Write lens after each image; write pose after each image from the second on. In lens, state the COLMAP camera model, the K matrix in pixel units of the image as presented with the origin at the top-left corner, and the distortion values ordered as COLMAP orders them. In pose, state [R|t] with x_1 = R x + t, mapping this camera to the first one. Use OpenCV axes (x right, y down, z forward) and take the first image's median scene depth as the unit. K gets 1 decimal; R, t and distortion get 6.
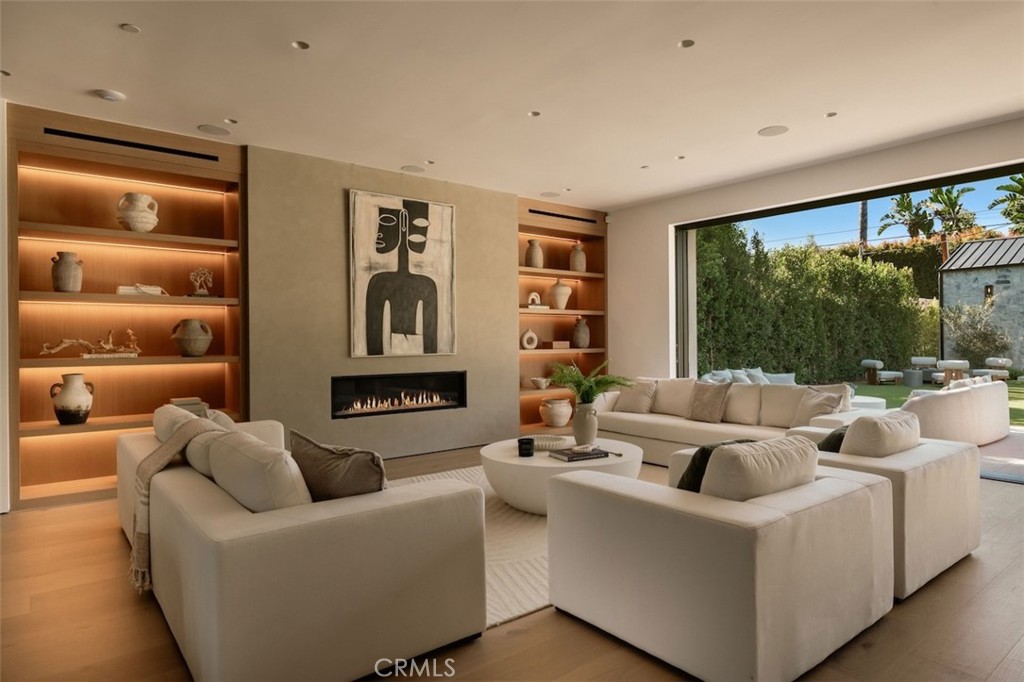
lens RADIAL K [[617.0, 0, 531.7], [0, 617.0, 339.8], [0, 0, 1]] dist [-0.003500, -0.003313]
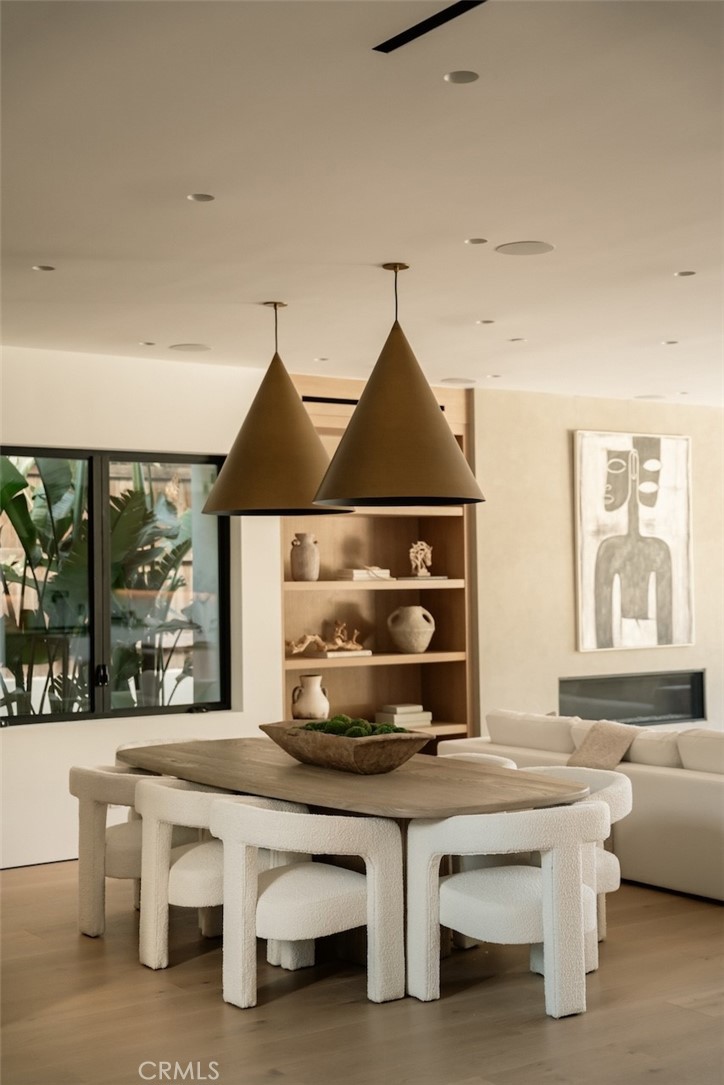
lens RADIAL K [[1519.5, 0, 364.5], [0, 1519.5, 543.7], [0, 0, 1]] dist [0.066369, 0.000000]
pose [[0.996879, -0.007868, -0.078558, -0.396608], [0.006192, 0.999748, -0.021557, -0.063793], [0.078708, 0.021003, 0.996676, -0.861088]]
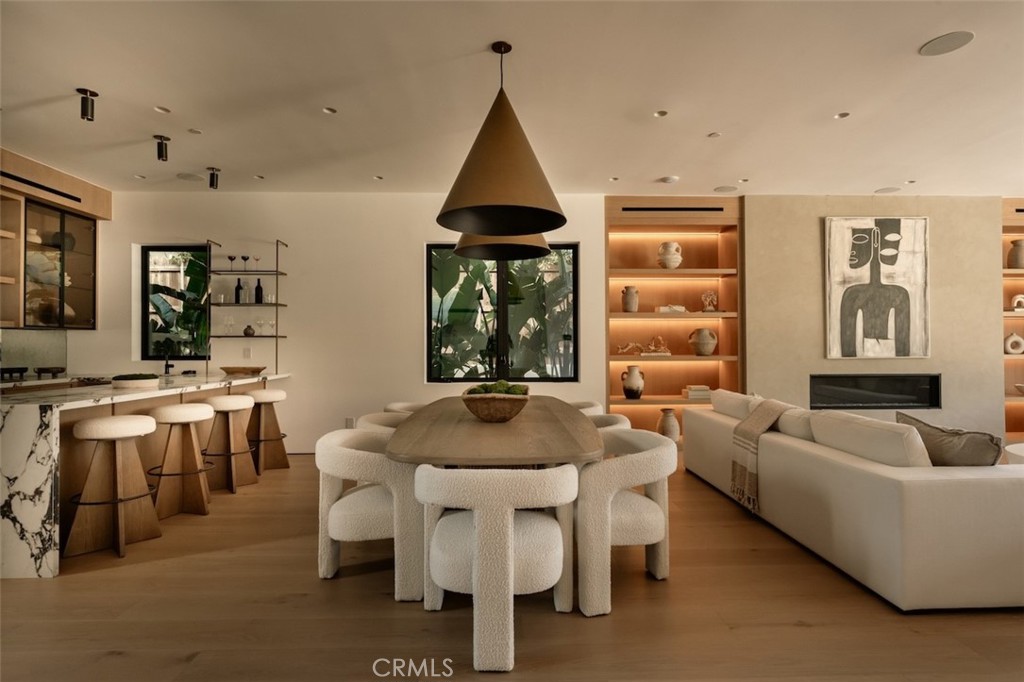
lens RADIAL K [[533.7, 0, 506.5], [0, 533.7, 339.5], [0, 0, 1]] dist [0.004176, 0.000040]
pose [[0.786833, -0.002220, -0.617162, -0.139769], [-0.002193, 0.999977, -0.006393, -0.000398], [0.617163, 0.006384, 0.786810, -0.182853]]
